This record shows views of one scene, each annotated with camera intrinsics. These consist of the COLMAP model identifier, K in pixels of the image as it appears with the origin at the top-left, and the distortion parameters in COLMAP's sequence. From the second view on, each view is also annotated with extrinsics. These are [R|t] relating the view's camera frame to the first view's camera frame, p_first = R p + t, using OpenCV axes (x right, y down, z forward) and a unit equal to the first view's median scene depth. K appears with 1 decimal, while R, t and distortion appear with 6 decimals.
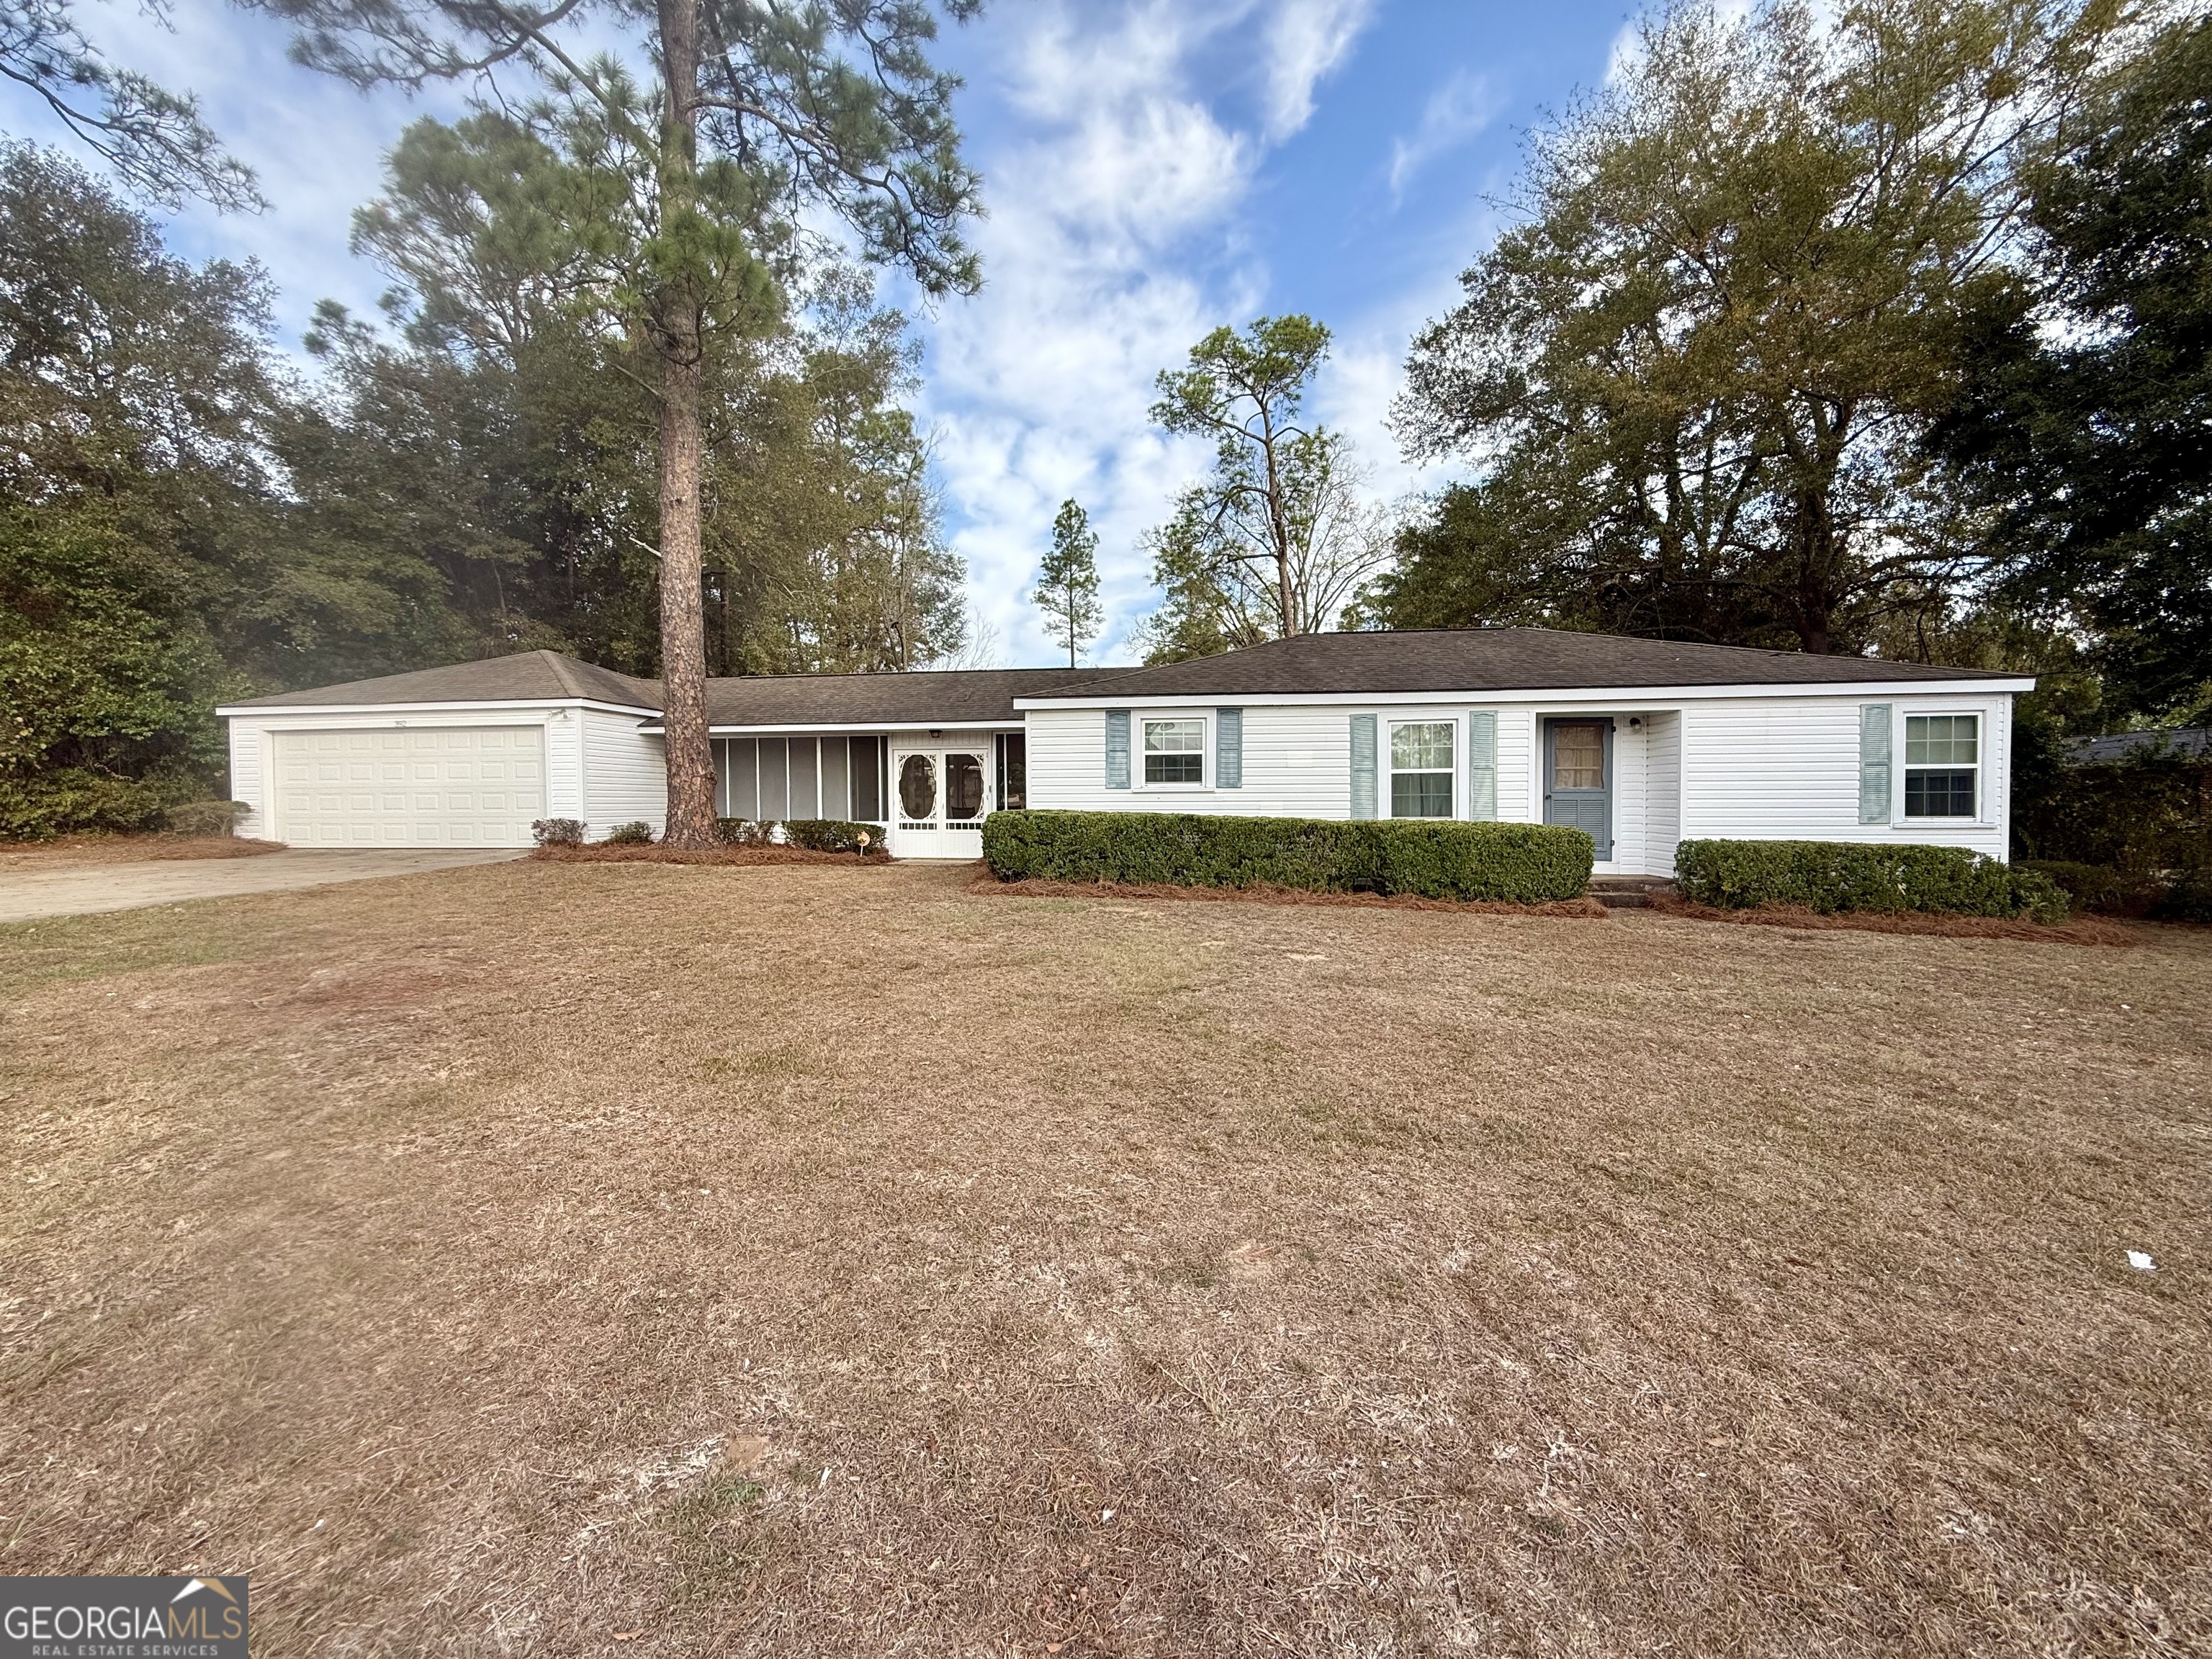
lens RADIAL K [[878.9, 0, 1095.3], [0, 878.9, 826.3], [0, 0, 1]] dist [-0.001299, -0.000707]
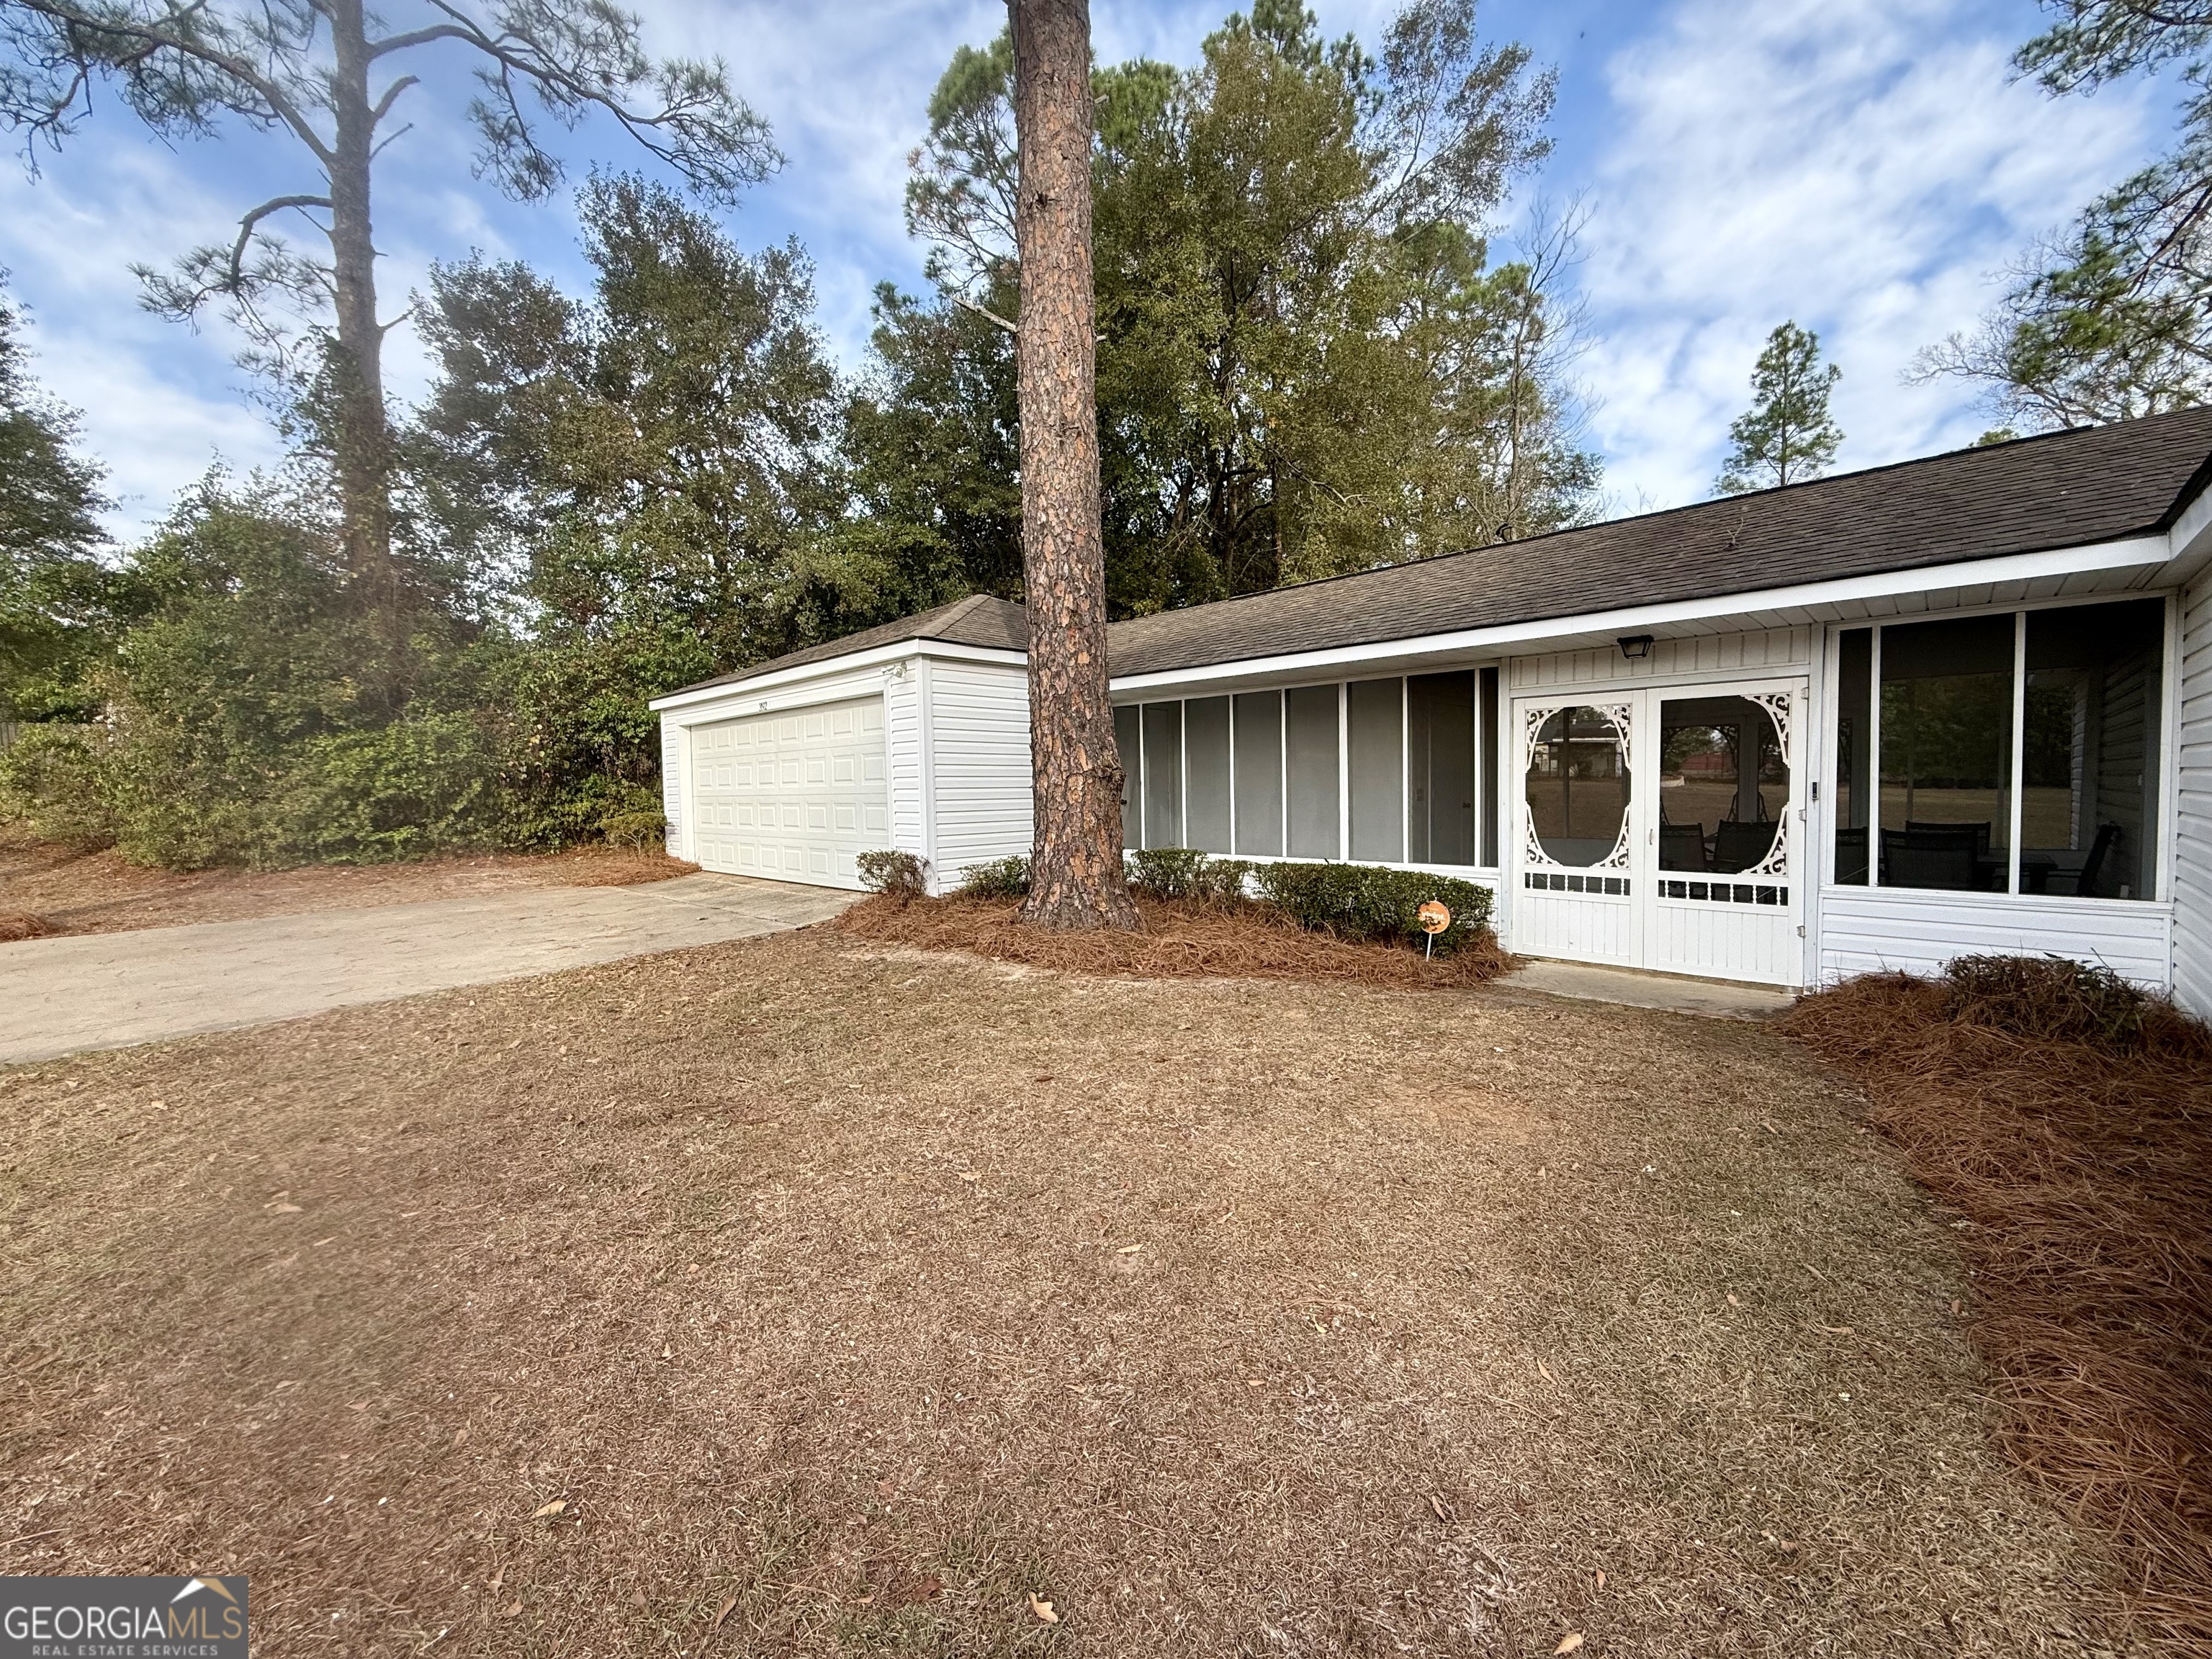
lens RADIAL K [[878.9, 0, 1095.3], [0, 878.9, 826.3], [0, 0, 1]] dist [-0.001299, -0.000707]
pose [[0.798160, 0.018587, -0.602158, -0.142959], [-0.004525, 0.999681, 0.024860, -0.037409], [0.602428, -0.017117, 0.797990, 0.575171]]
